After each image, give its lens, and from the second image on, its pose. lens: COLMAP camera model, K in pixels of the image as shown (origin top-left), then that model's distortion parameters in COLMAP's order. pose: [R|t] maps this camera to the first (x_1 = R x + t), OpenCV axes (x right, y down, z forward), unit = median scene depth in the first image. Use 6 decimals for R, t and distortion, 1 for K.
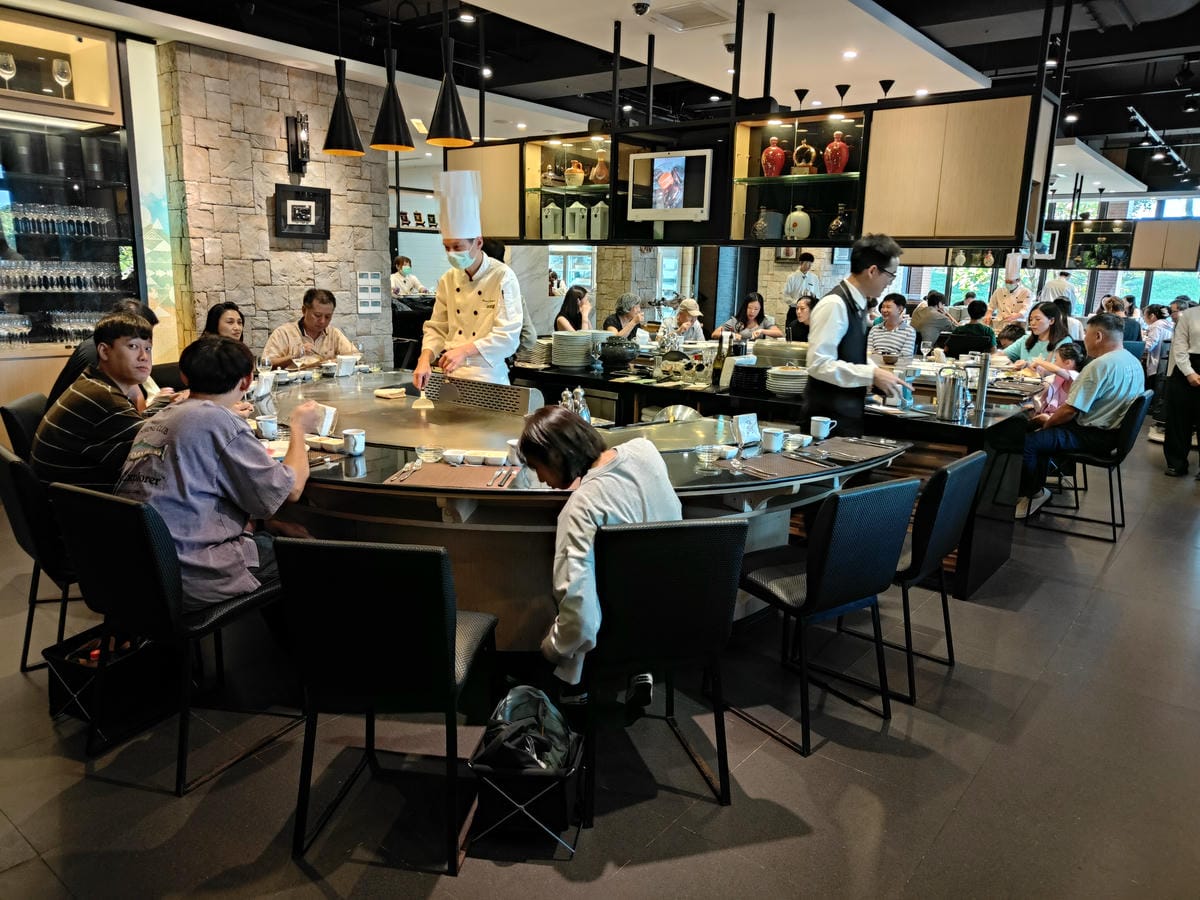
lens RADIAL K [[851.3, 0, 605.0], [0, 851.3, 451.5], [0, 0, 1]] dist [-0.025546, 0.006832]
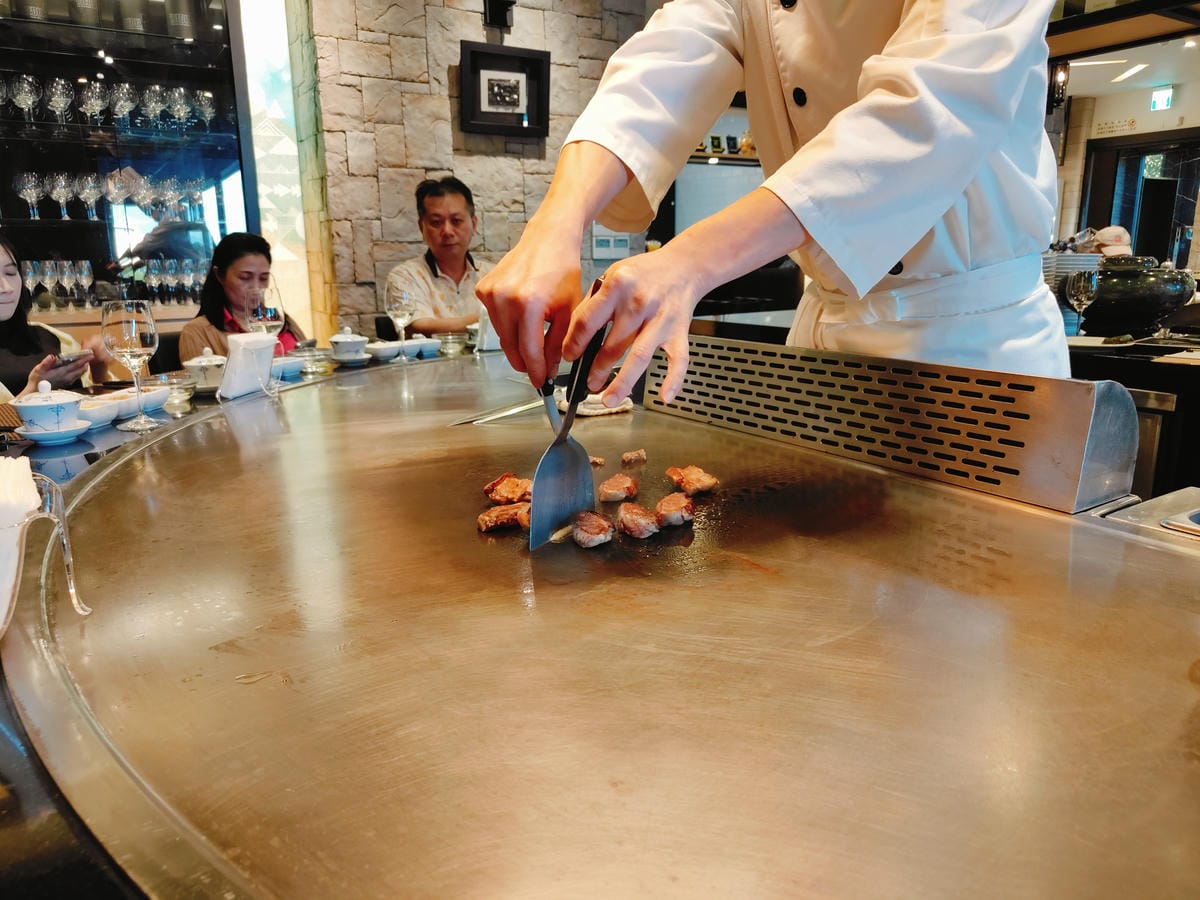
lens RADIAL K [[851.3, 0, 602.3], [0, 851.3, 453.4], [0, 0, 1]] dist [-0.025546, 0.006832]
pose [[0.947482, 0.040066, -0.317290, -0.085603], [-0.034776, 0.999146, 0.022320, -0.035100], [0.317914, -0.010114, 0.948066, 0.446789]]
